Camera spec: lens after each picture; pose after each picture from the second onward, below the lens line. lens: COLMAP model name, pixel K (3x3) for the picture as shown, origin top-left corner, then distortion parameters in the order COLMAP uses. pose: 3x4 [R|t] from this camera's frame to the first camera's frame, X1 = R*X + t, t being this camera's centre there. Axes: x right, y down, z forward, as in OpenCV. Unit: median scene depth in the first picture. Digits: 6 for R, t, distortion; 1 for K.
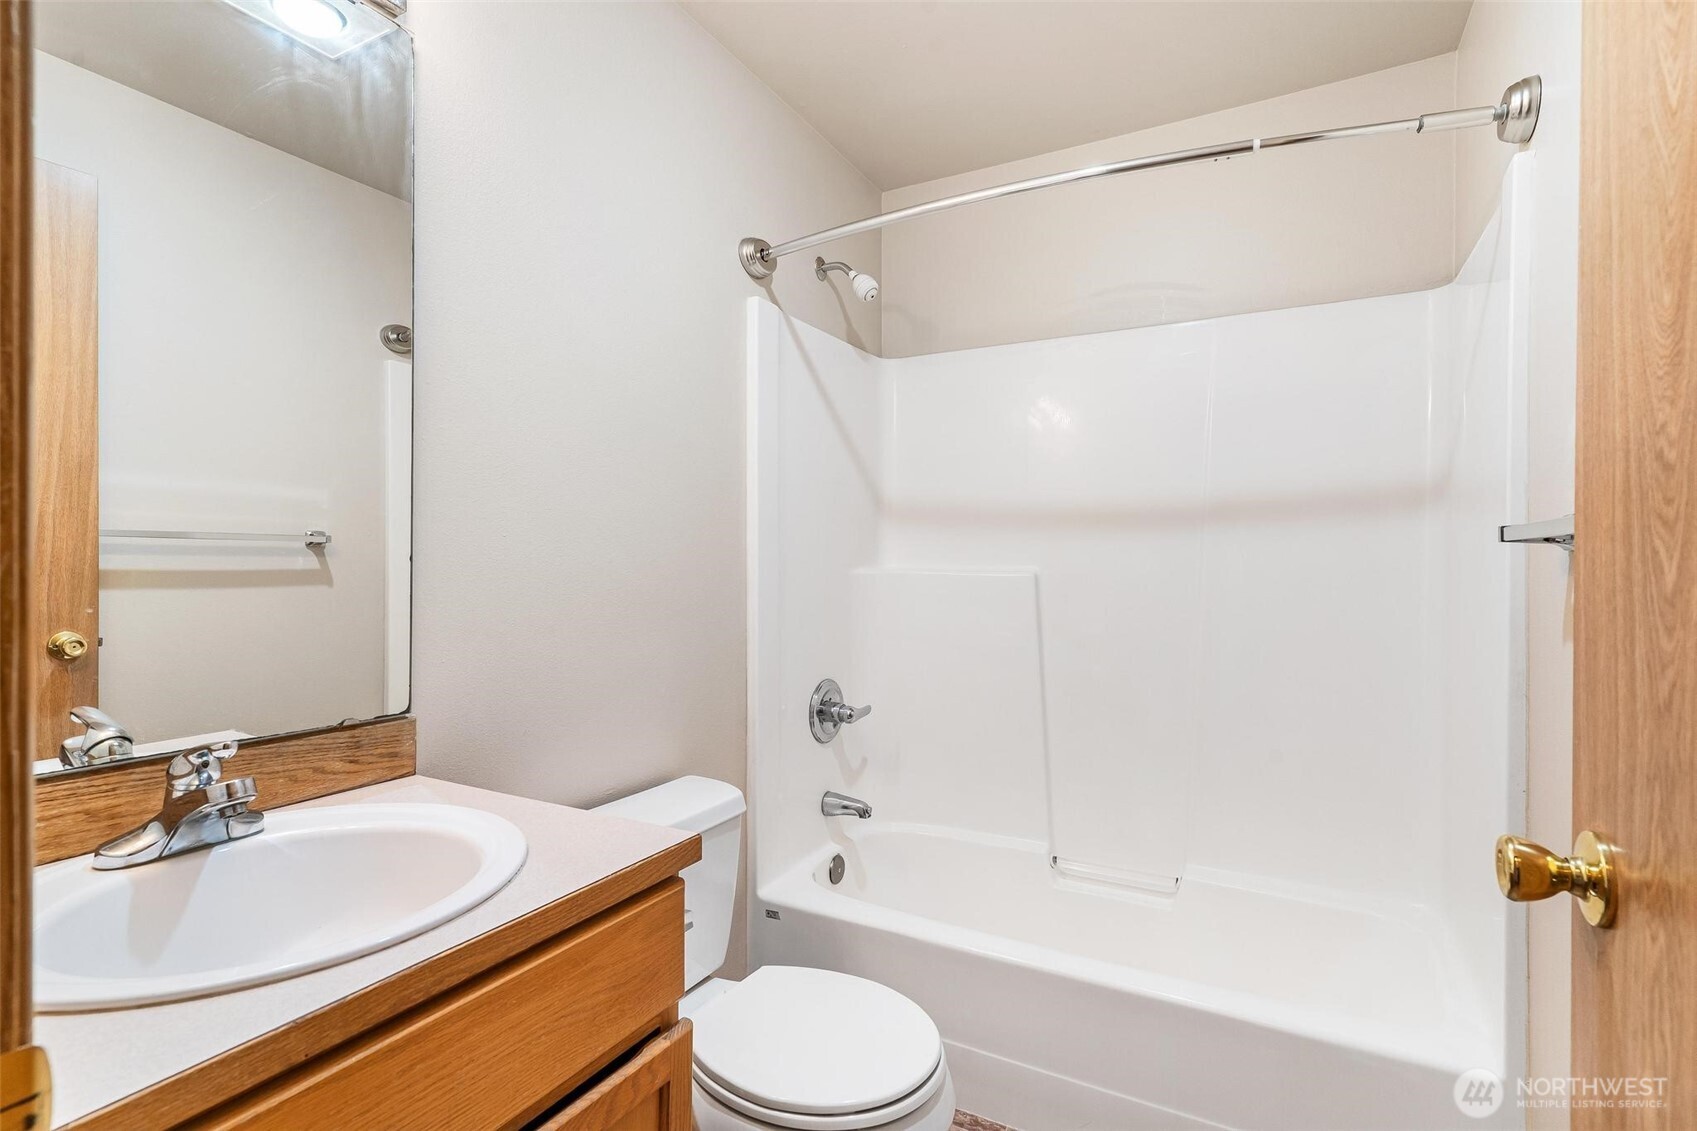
lens RADIAL K [[818.6, 0, 840.7], [0, 818.6, 559.3], [0, 0, 1]] dist [0.001115, 0.000445]
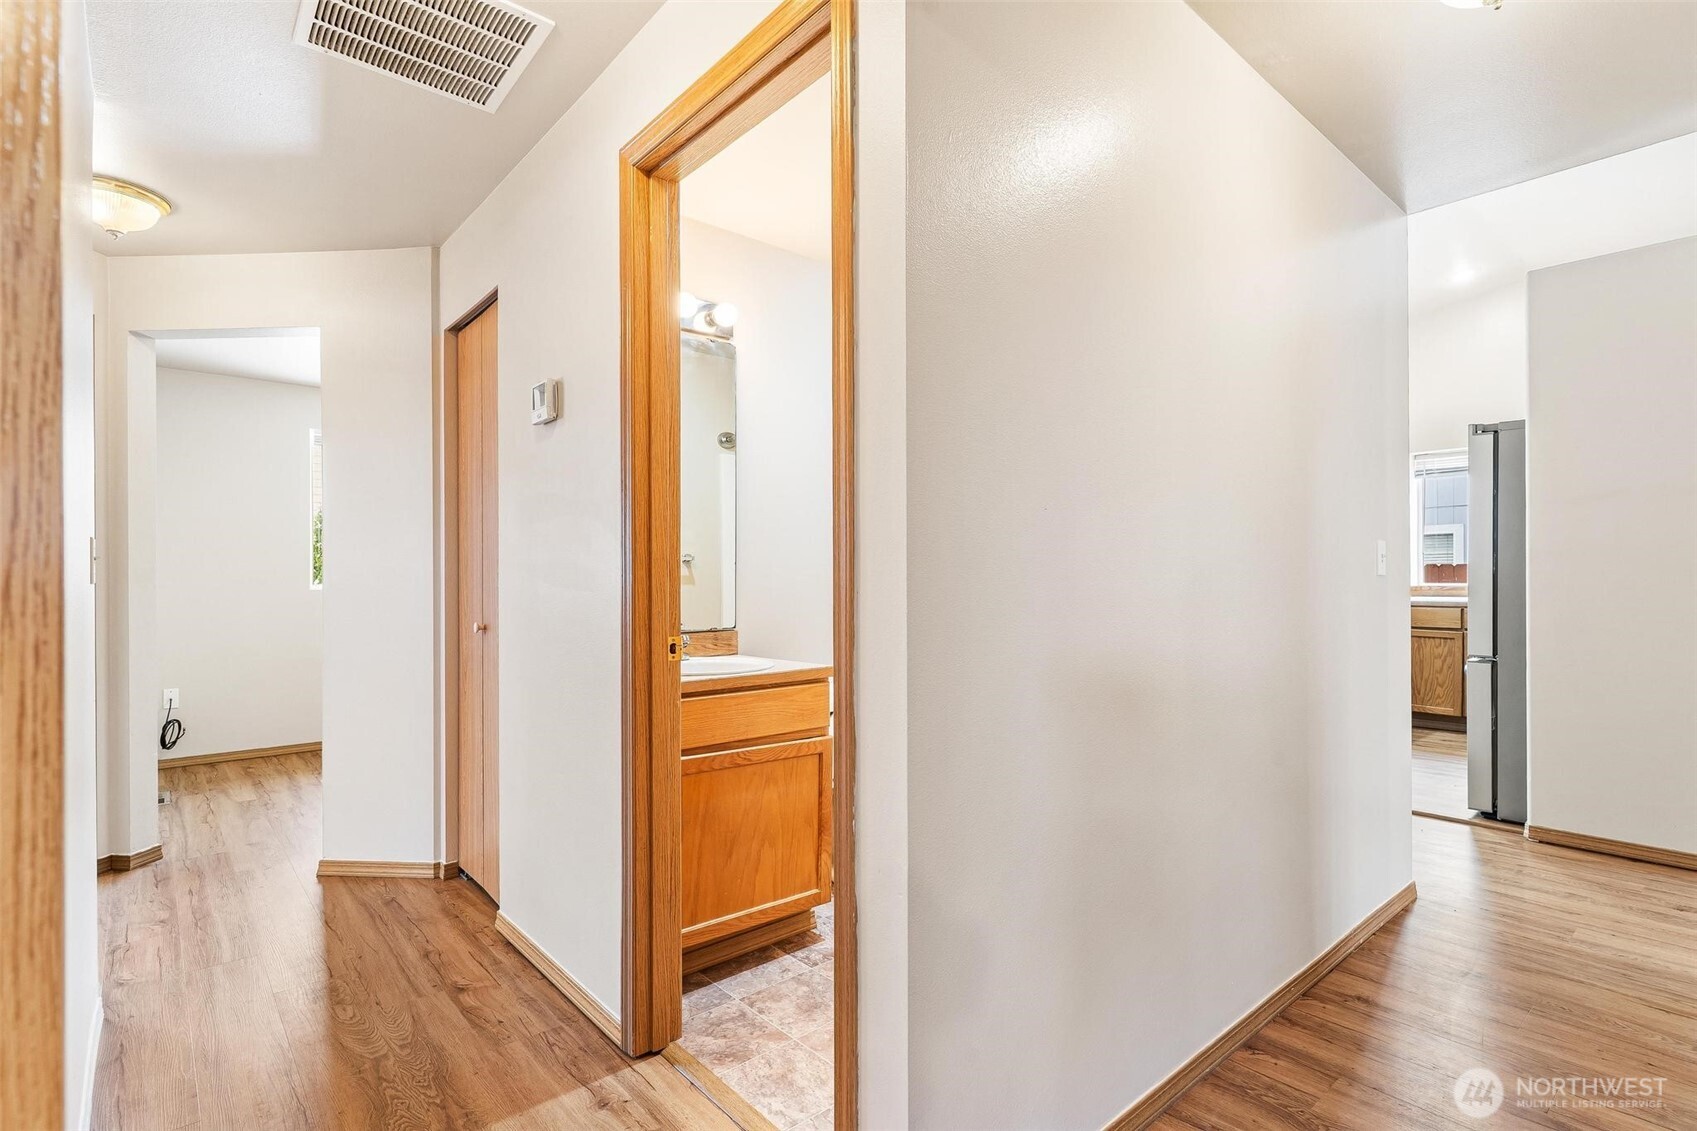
lens RADIAL K [[818.6, 0, 849.4], [0, 818.6, 574.2], [0, 0, 1]] dist [0.001115, 0.000445]
pose [[0.941564, -0.011077, -0.336652, 0.574630], [0.009535, 0.999935, -0.006233, 0.048223], [0.336699, 0.002659, 0.941609, -1.103046]]
